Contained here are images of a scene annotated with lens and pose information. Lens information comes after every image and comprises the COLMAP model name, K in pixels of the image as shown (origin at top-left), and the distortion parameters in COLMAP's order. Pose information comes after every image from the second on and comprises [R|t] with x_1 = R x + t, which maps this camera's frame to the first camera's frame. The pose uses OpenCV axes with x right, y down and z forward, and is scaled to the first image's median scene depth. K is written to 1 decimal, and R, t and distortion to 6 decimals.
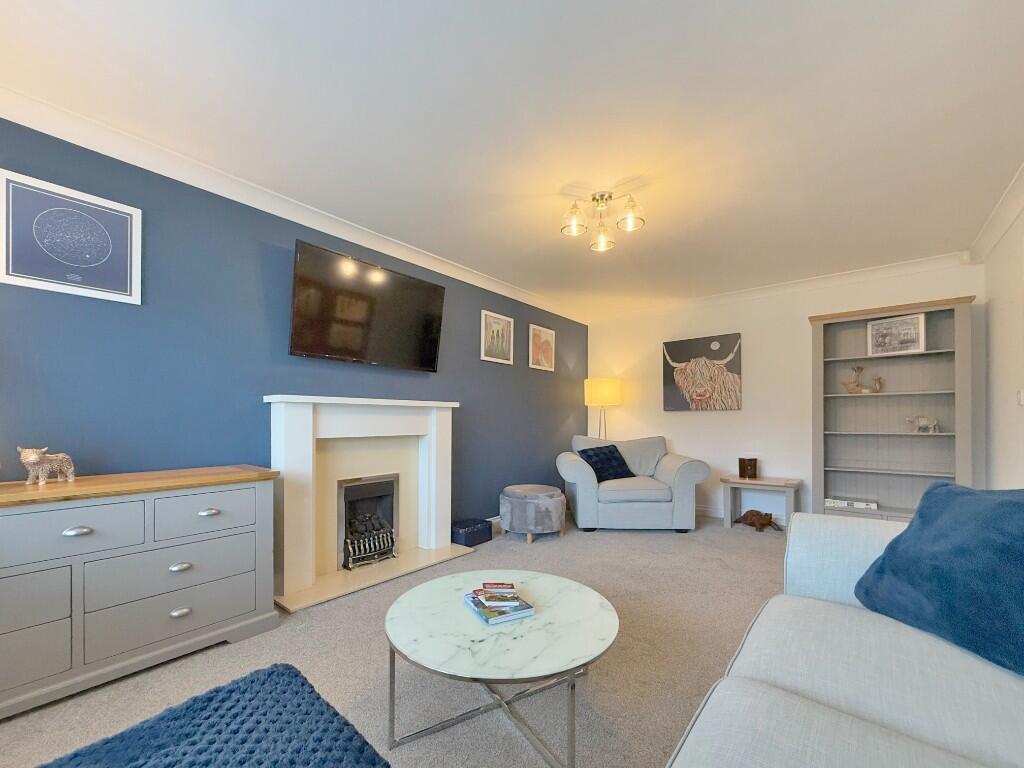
lens RADIAL K [[408.8, 0, 513.0], [0, 408.8, 413.2], [0, 0, 1]] dist [-0.000615, -0.000182]
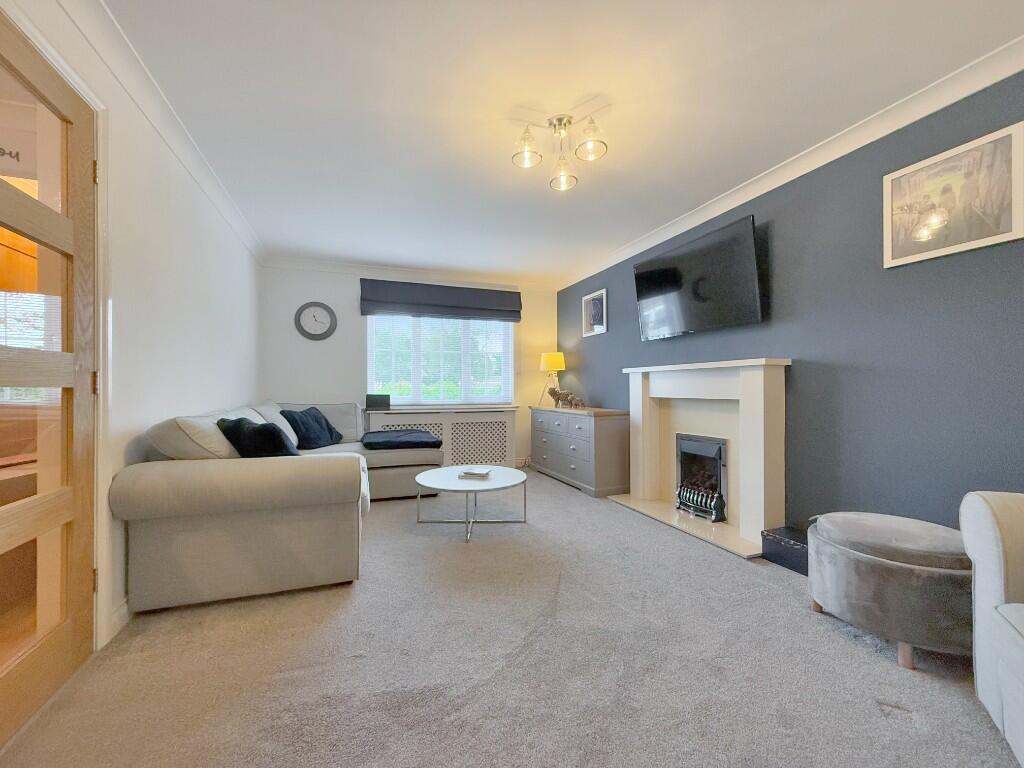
lens RADIAL K [[408.8, 0, 512.2], [0, 408.8, 390.5], [0, 0, 1]] dist [-0.000615, -0.000182]
pose [[-0.474583, -0.006669, -0.880185, 0.805880], [0.000567, 0.999969, -0.007882, 0.042316], [0.880211, -0.004240, -0.474565, 1.042246]]
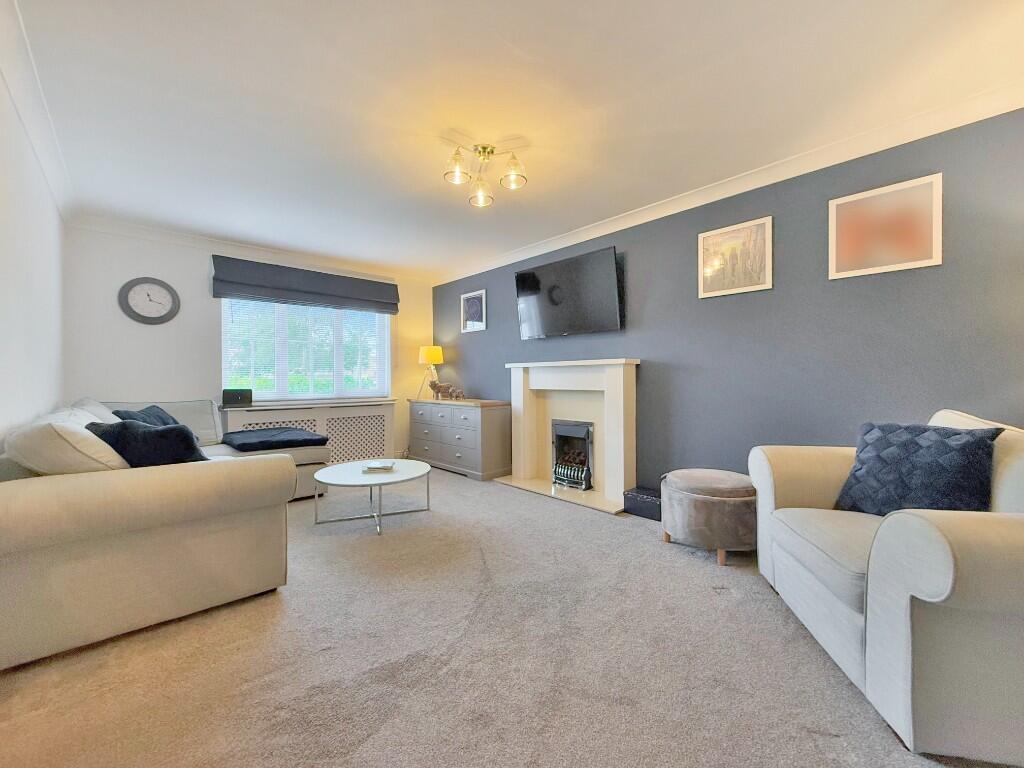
lens RADIAL K [[408.8, 0, 517.7], [0, 408.8, 381.9], [0, 0, 1]] dist [-0.000615, -0.000182]
pose [[-0.103802, -0.005032, -0.994585, 0.928778], [0.008176, 0.999949, -0.005912, 0.036326], [0.994564, -0.008746, -0.103756, 0.936192]]
